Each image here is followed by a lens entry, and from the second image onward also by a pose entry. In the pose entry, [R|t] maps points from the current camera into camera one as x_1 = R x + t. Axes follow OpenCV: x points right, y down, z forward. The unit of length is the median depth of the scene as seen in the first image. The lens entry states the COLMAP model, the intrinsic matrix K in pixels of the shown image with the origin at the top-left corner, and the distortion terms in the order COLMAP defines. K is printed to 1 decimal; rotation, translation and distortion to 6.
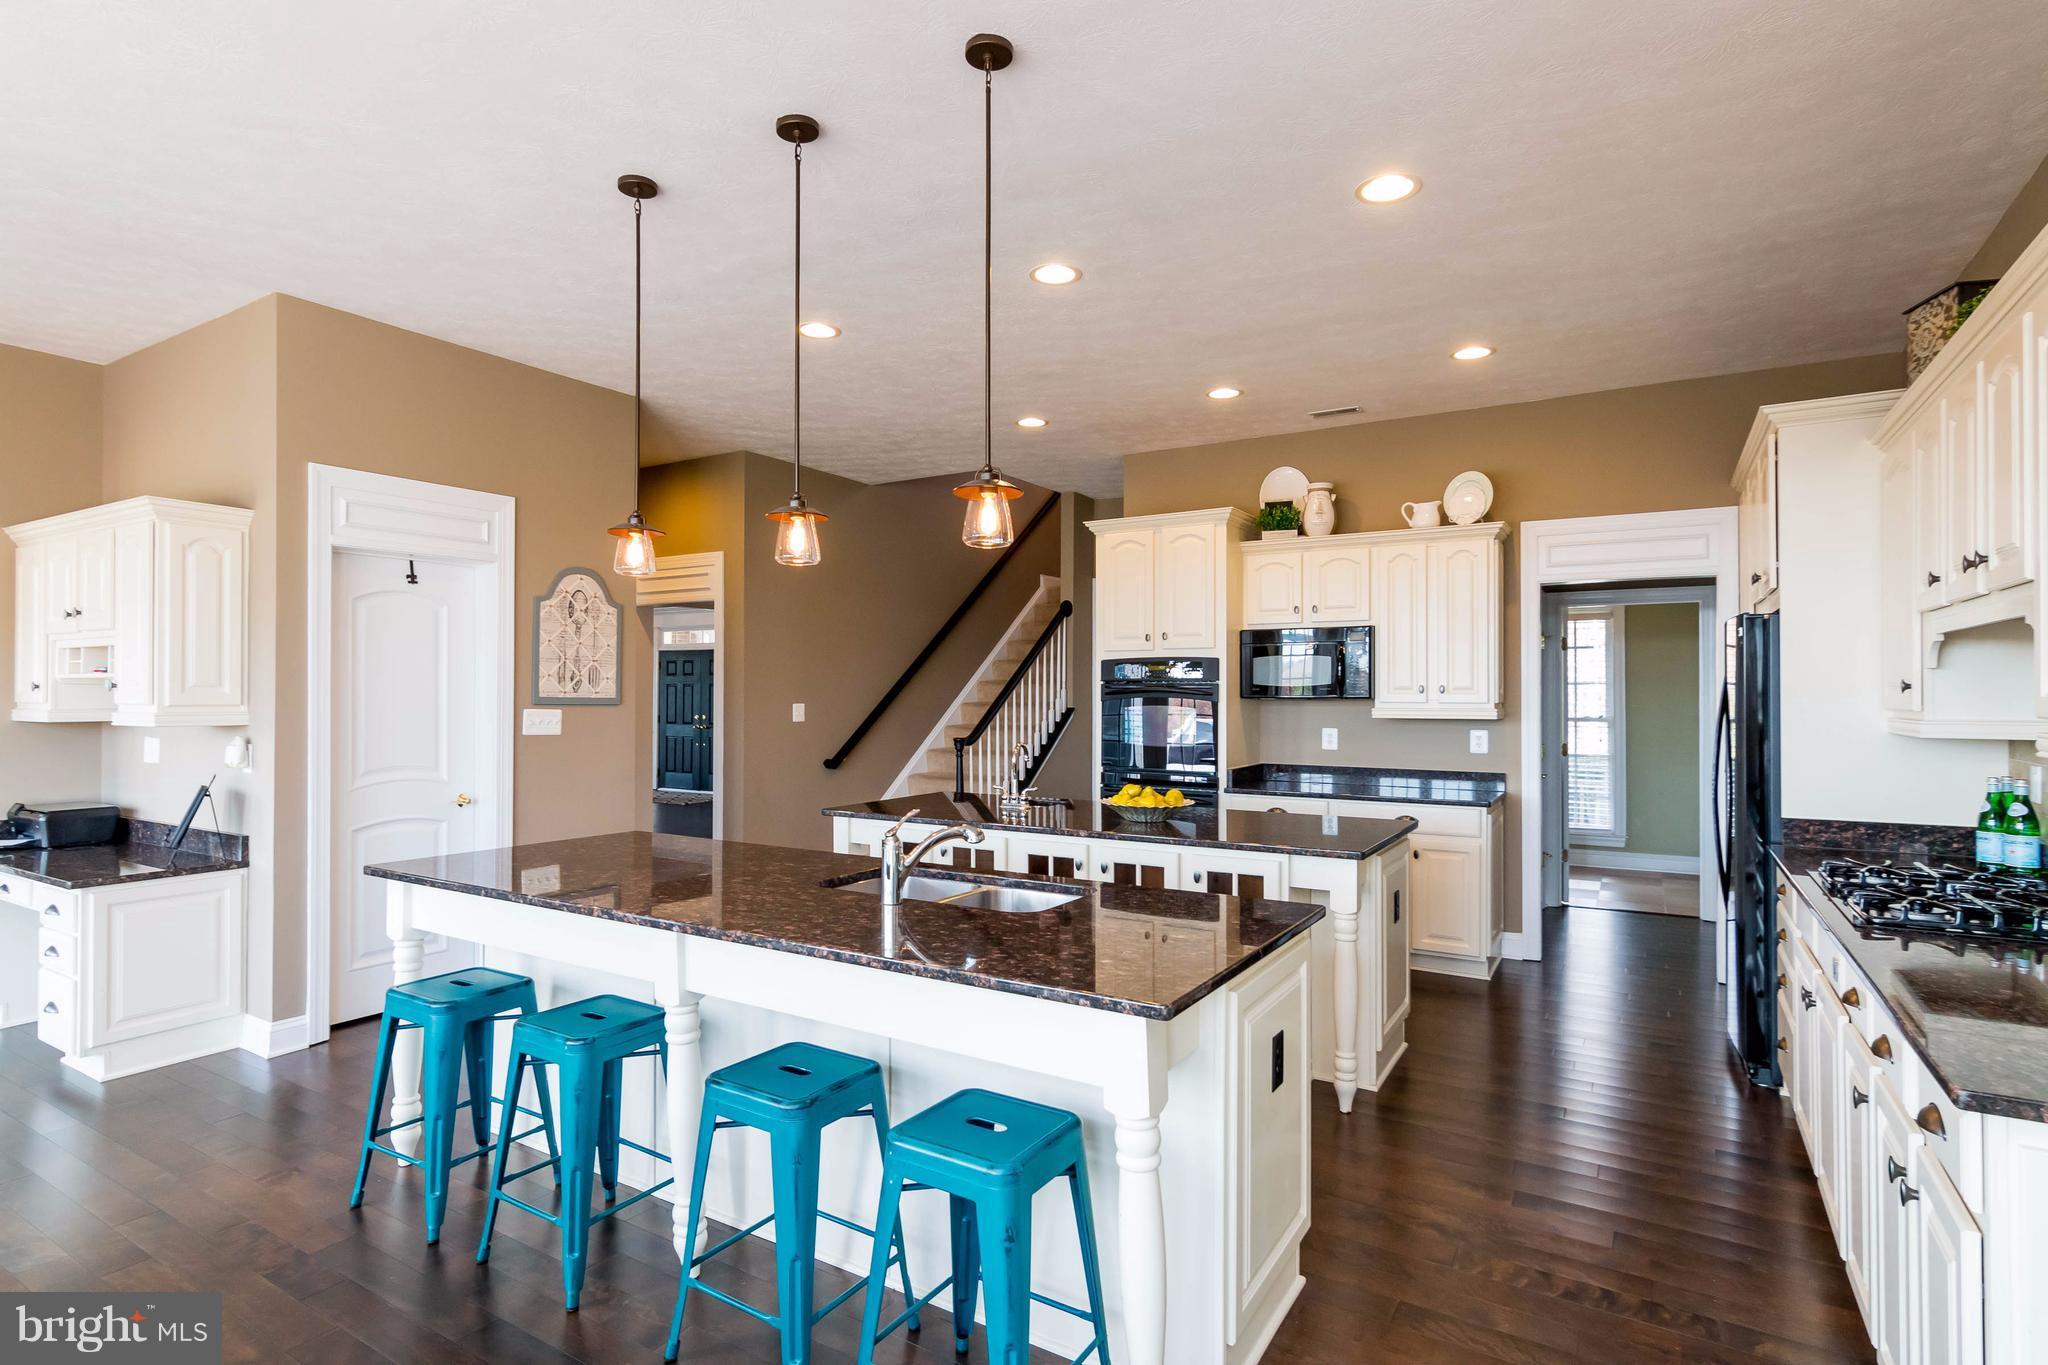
lens RADIAL K [[1027.6, 0, 1034.9], [0, 1027.6, 686.1], [0, 0, 1]] dist [0.001664, -0.000029]
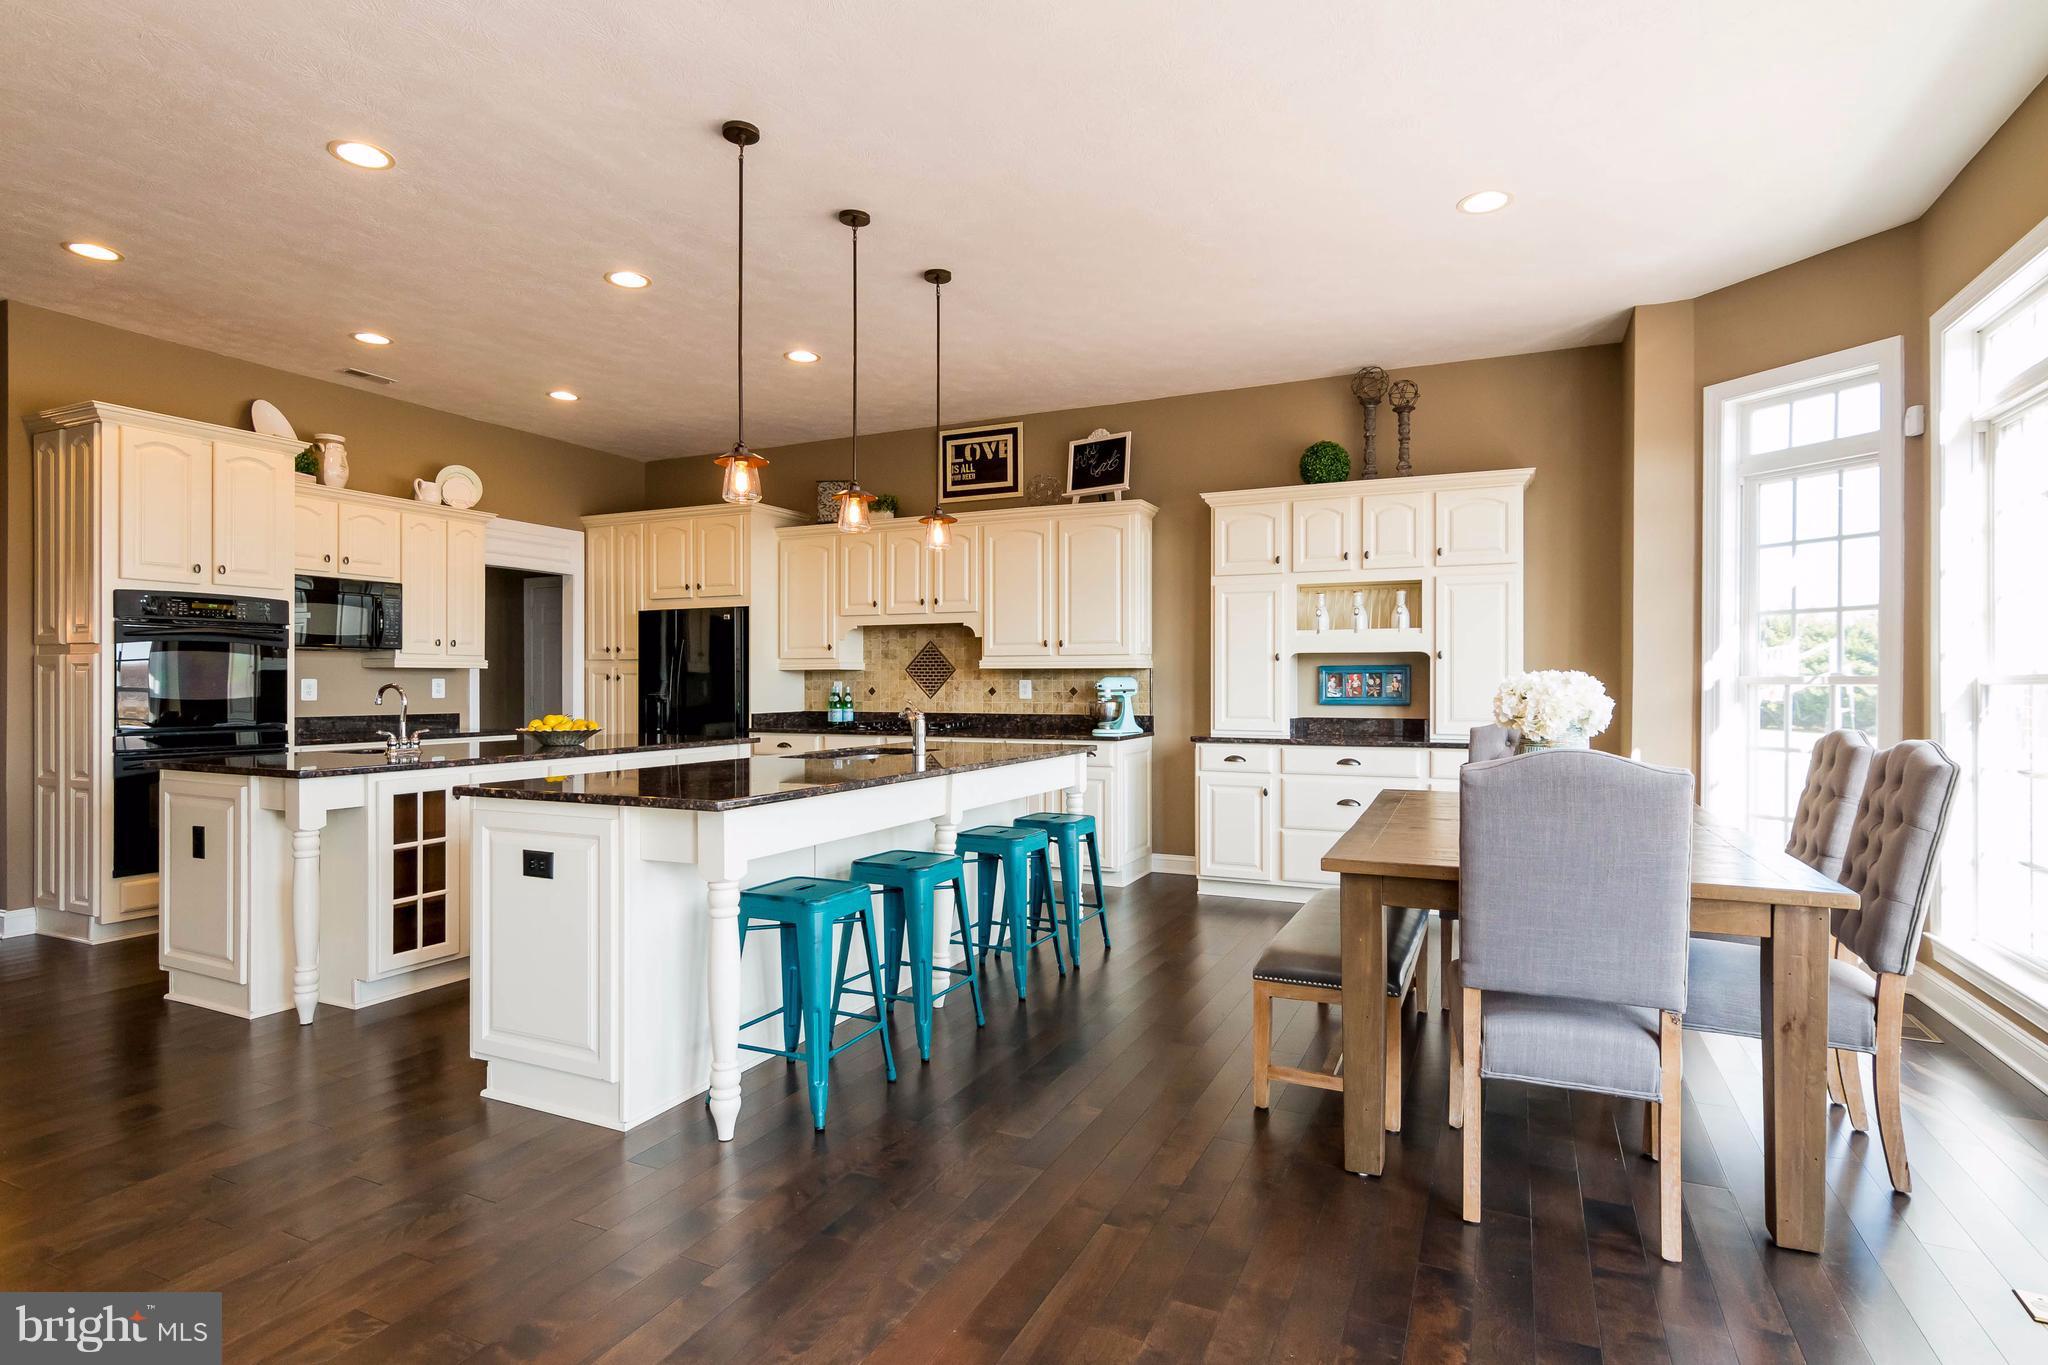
lens RADIAL K [[1027.6, 0, 1034.9], [0, 1027.6, 686.1], [0, 0, 1]] dist [0.001664, -0.000029]
pose [[-0.123432, 0.003421, 0.992347, -0.208415], [-0.000109, 0.999994, -0.003461, 0.012910], [-0.992353, -0.000535, -0.123431, 0.116717]]
